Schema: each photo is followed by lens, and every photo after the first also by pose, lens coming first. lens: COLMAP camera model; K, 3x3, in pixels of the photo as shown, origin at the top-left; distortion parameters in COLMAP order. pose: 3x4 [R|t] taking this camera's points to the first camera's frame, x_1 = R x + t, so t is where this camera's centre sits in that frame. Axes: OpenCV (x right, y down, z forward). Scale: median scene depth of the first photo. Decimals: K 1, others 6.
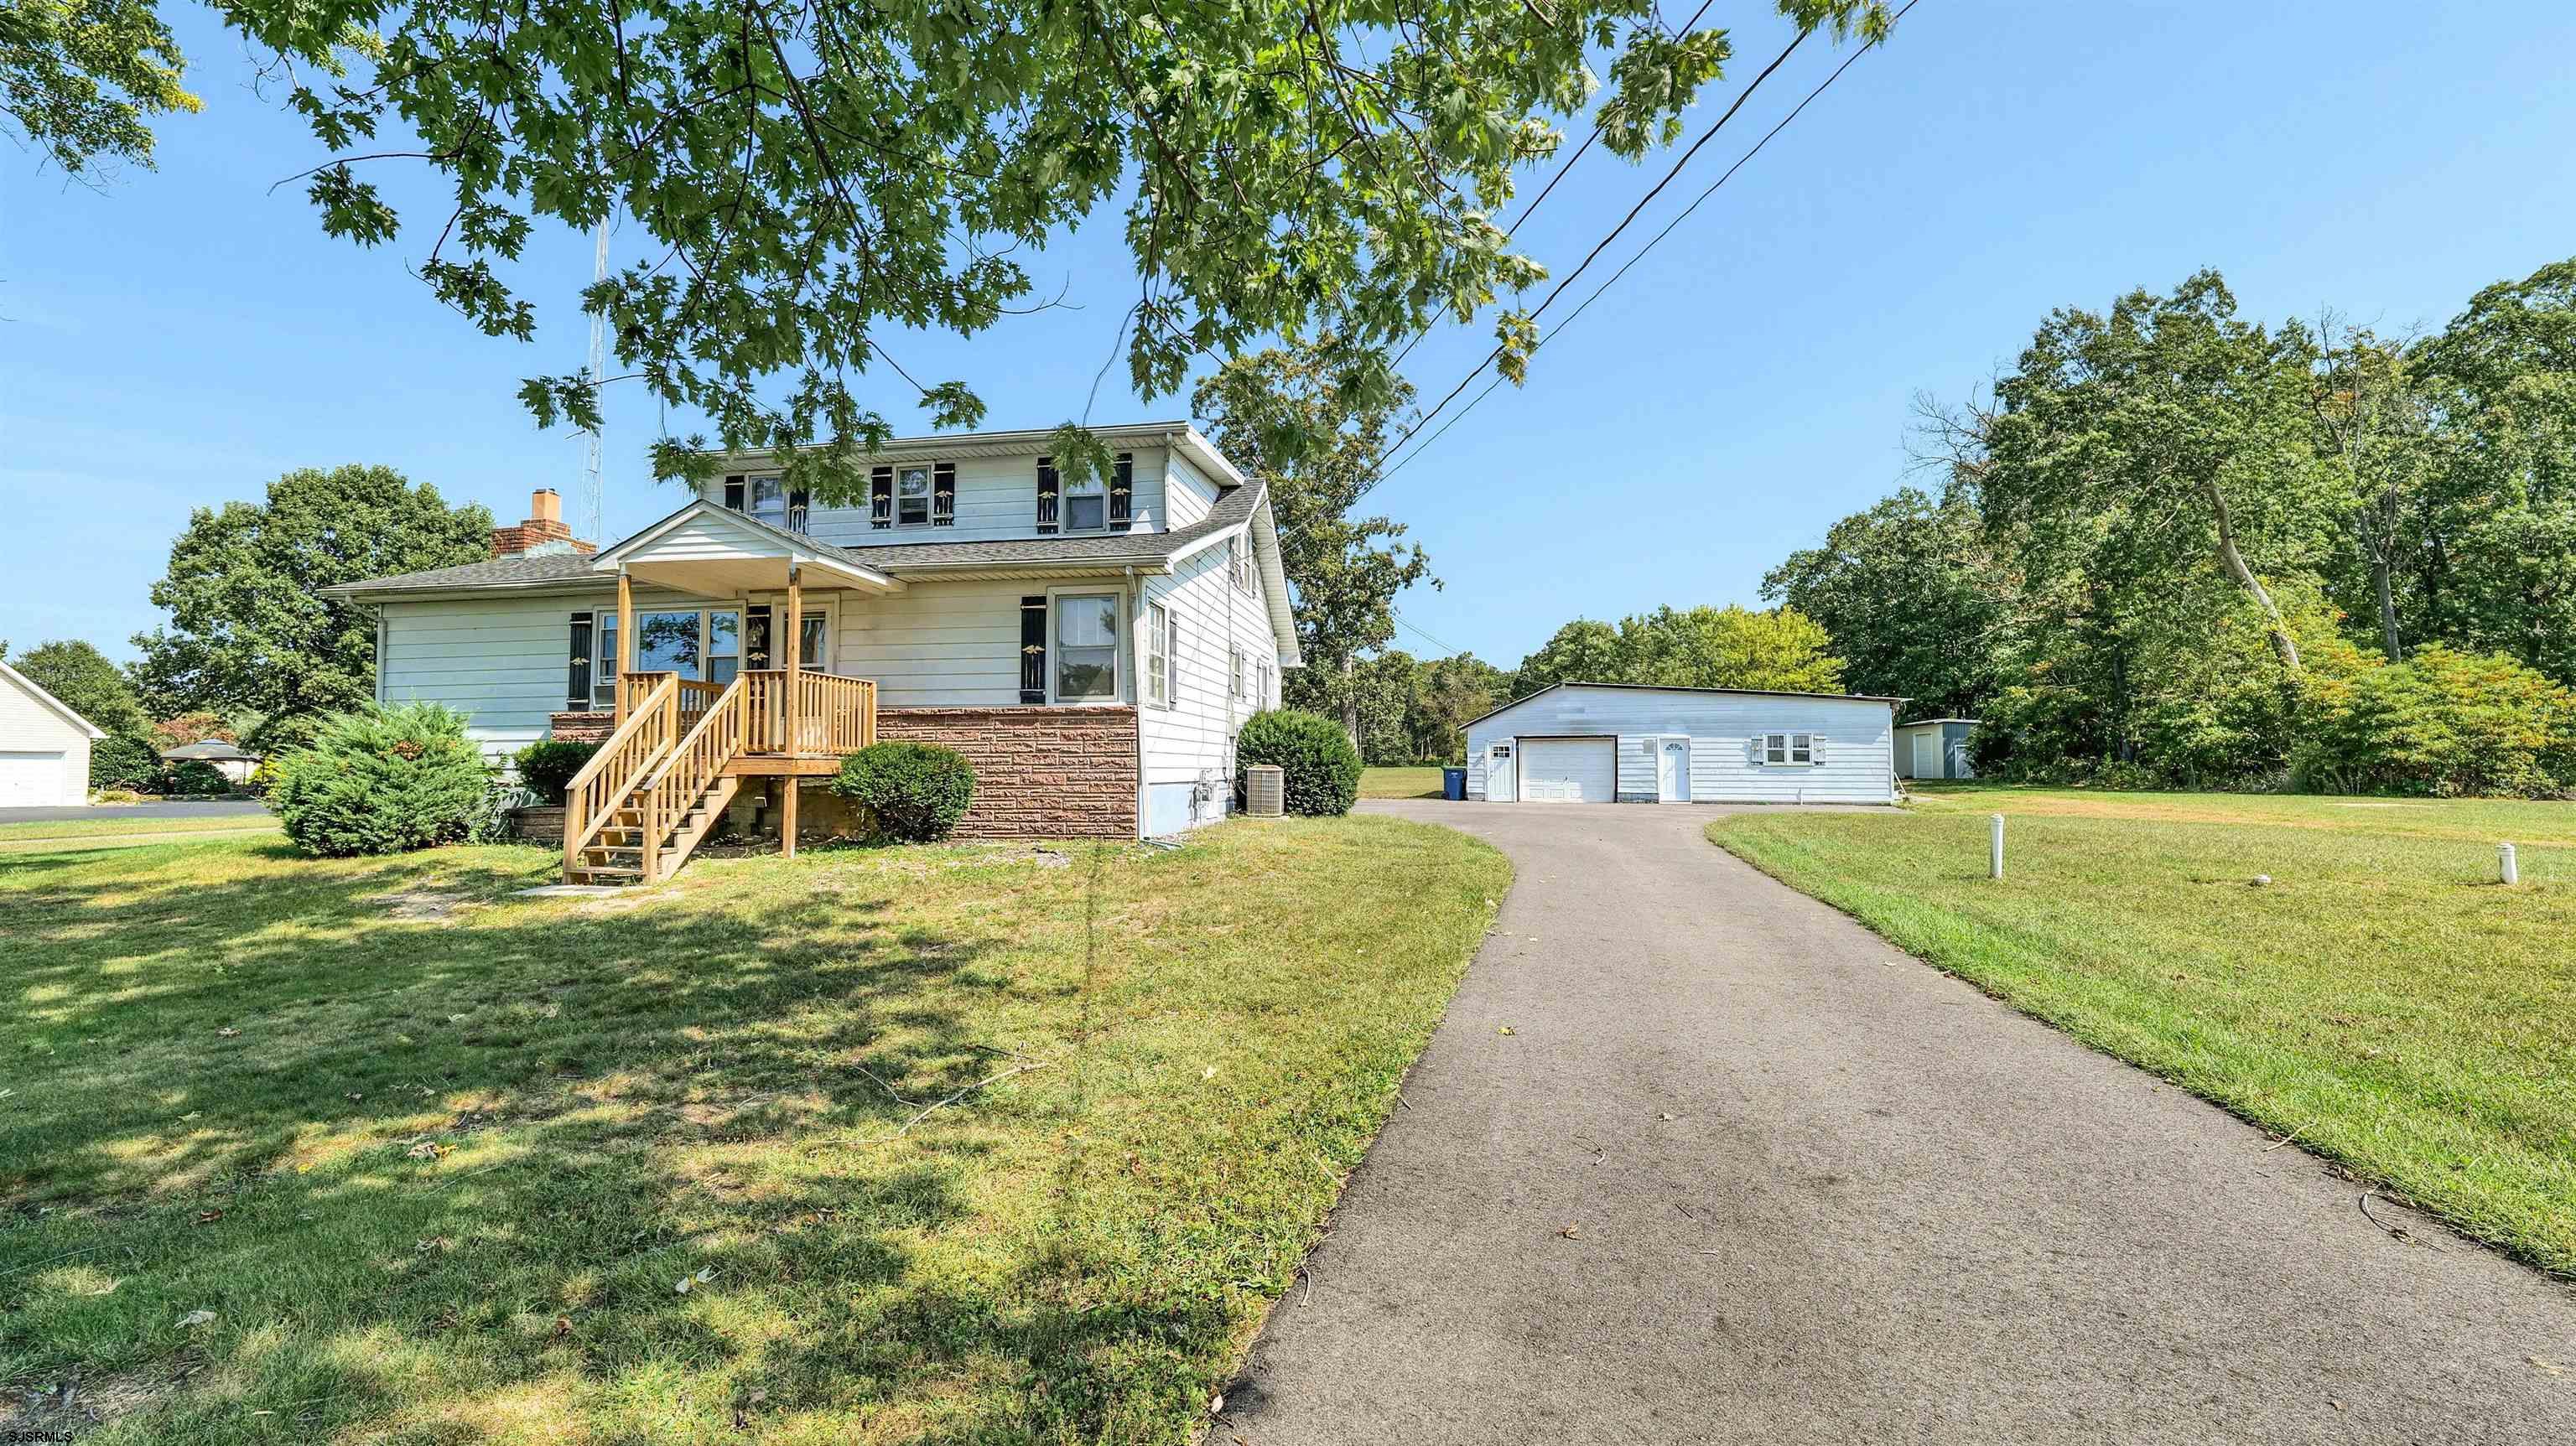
lens RADIAL K [[1045.2, 0, 1274.6], [0, 1045.2, 729.8], [0, 0, 1]] dist [-0.014063, 0.000477]
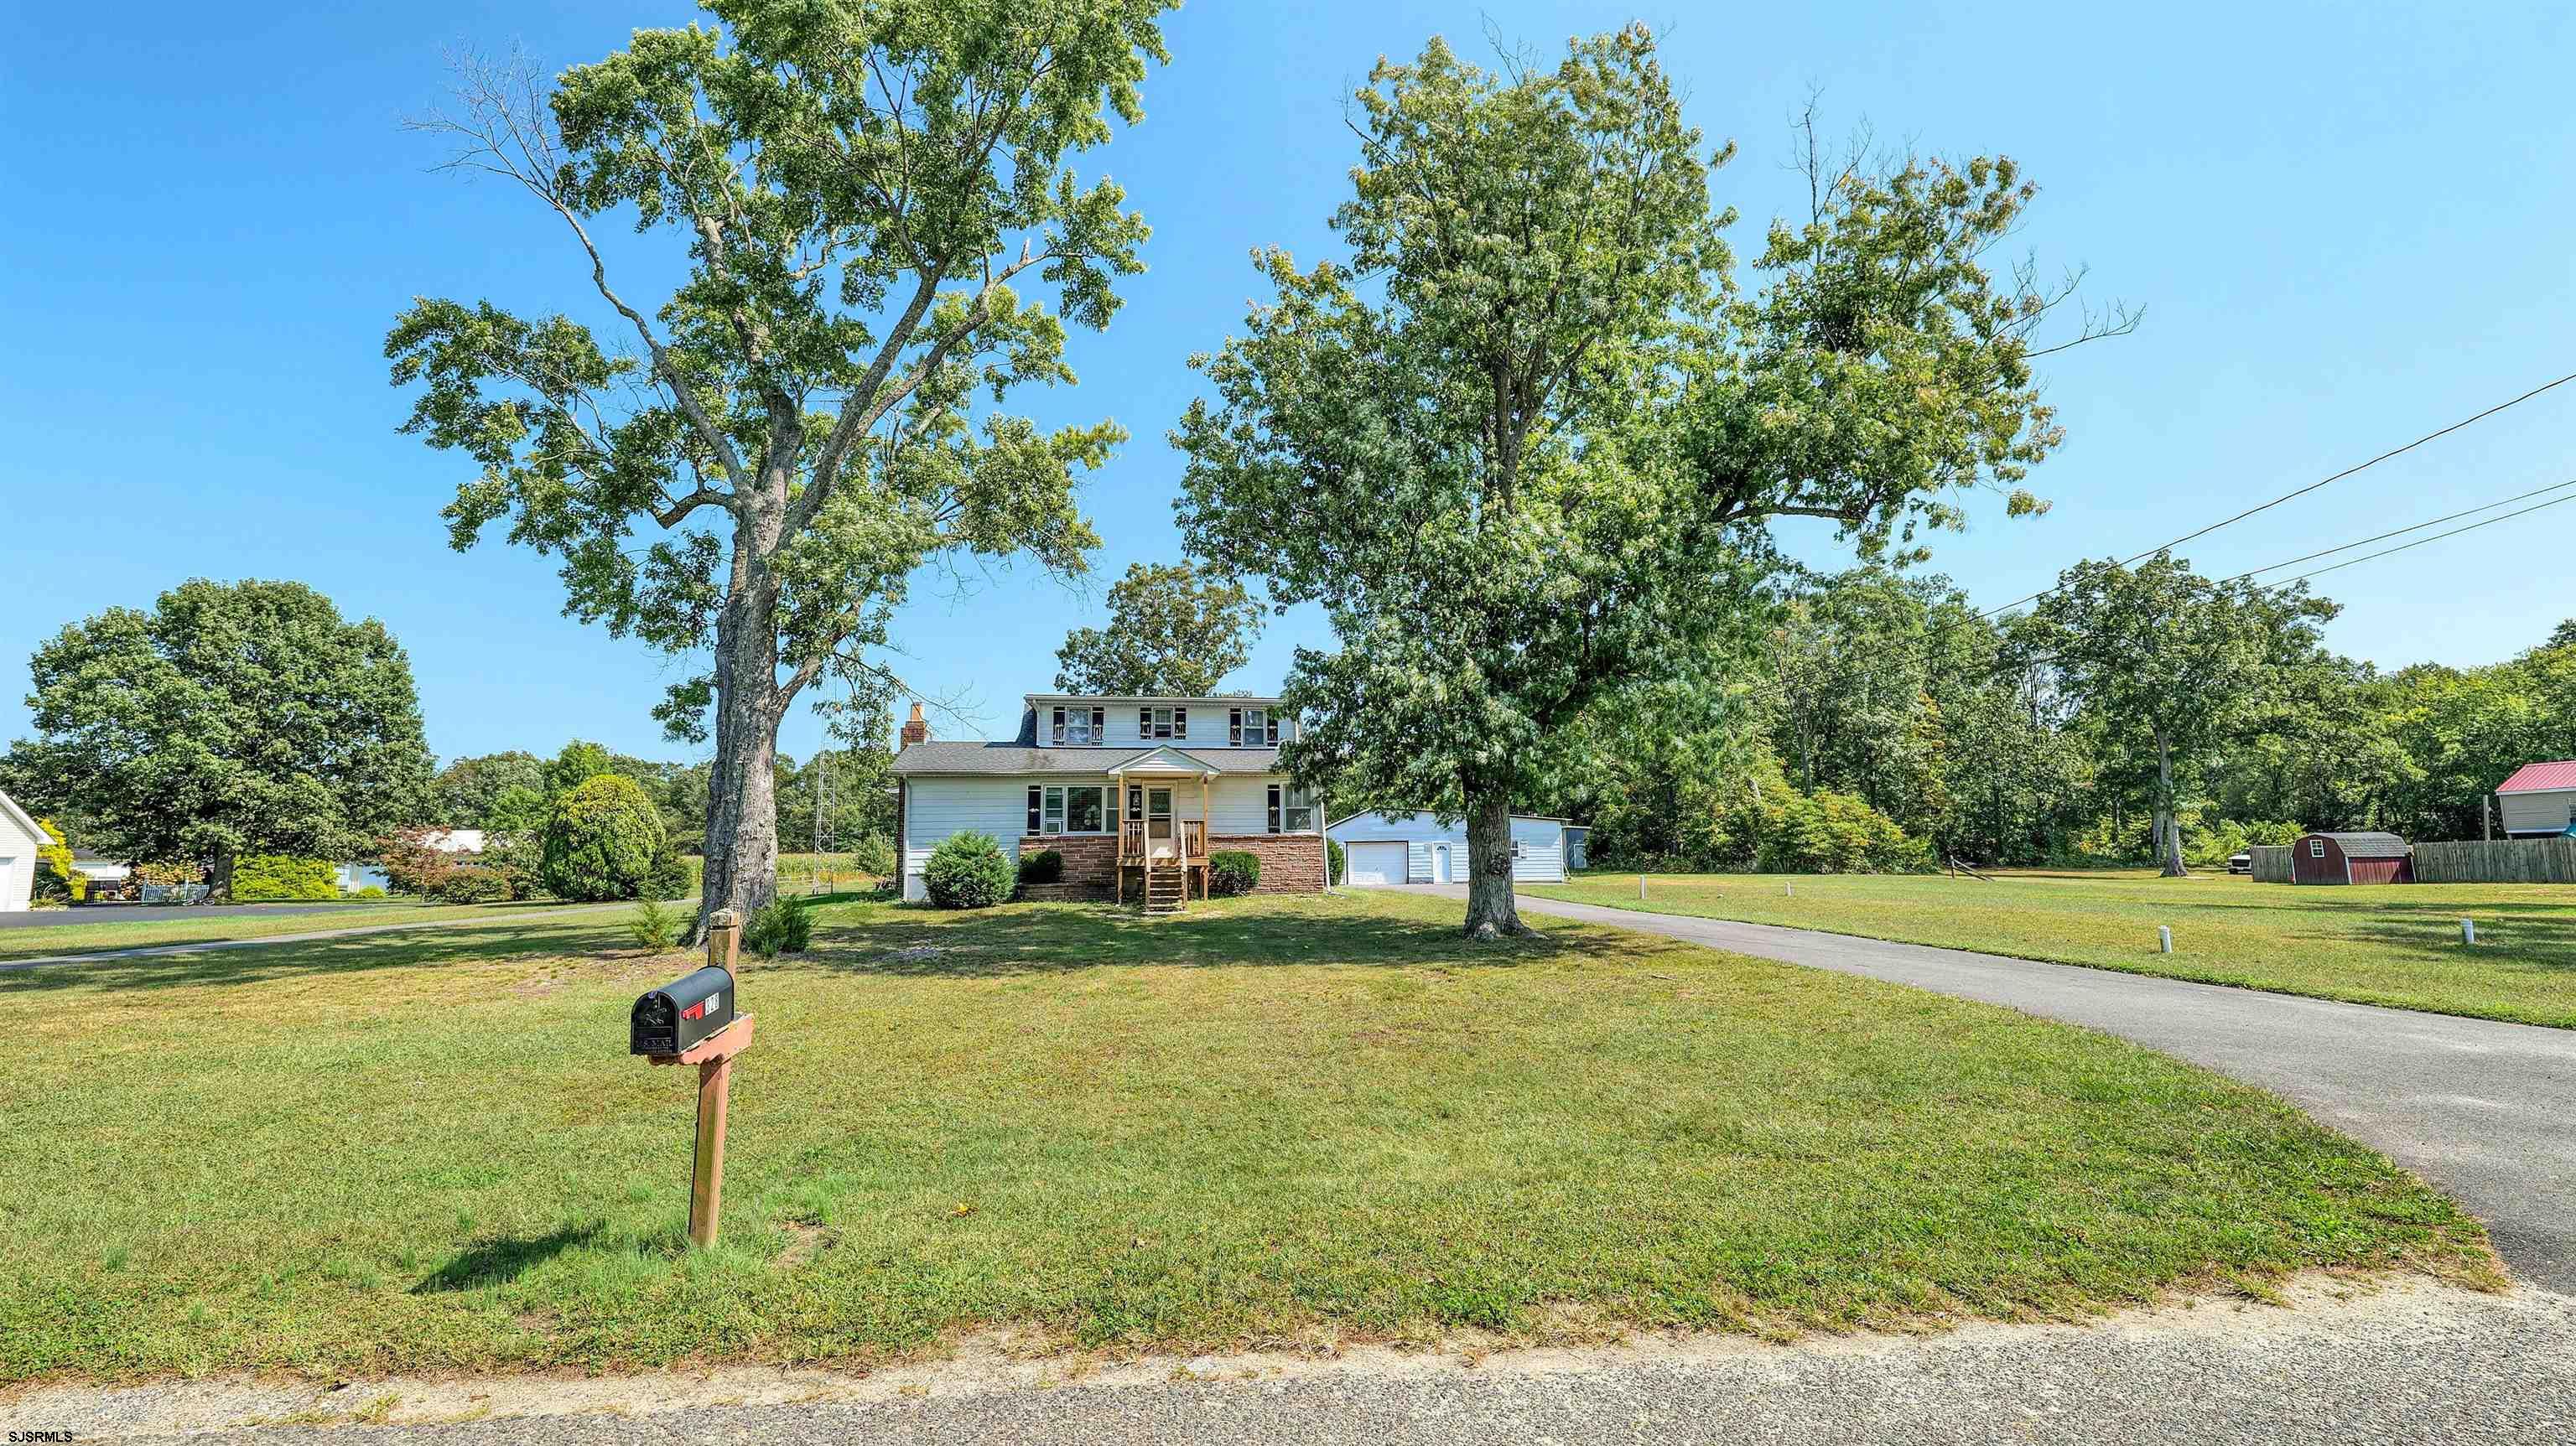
lens RADIAL K [[1045.2, 0, 1281.2], [0, 1045.2, 726.0], [0, 0, 1]] dist [-0.014063, 0.000477]
pose [[0.945703, 0.033264, 0.323324, -0.362814], [-0.001759, 0.995259, -0.097249, -0.013612], [-0.325026, 0.091400, 0.941278, -0.431397]]
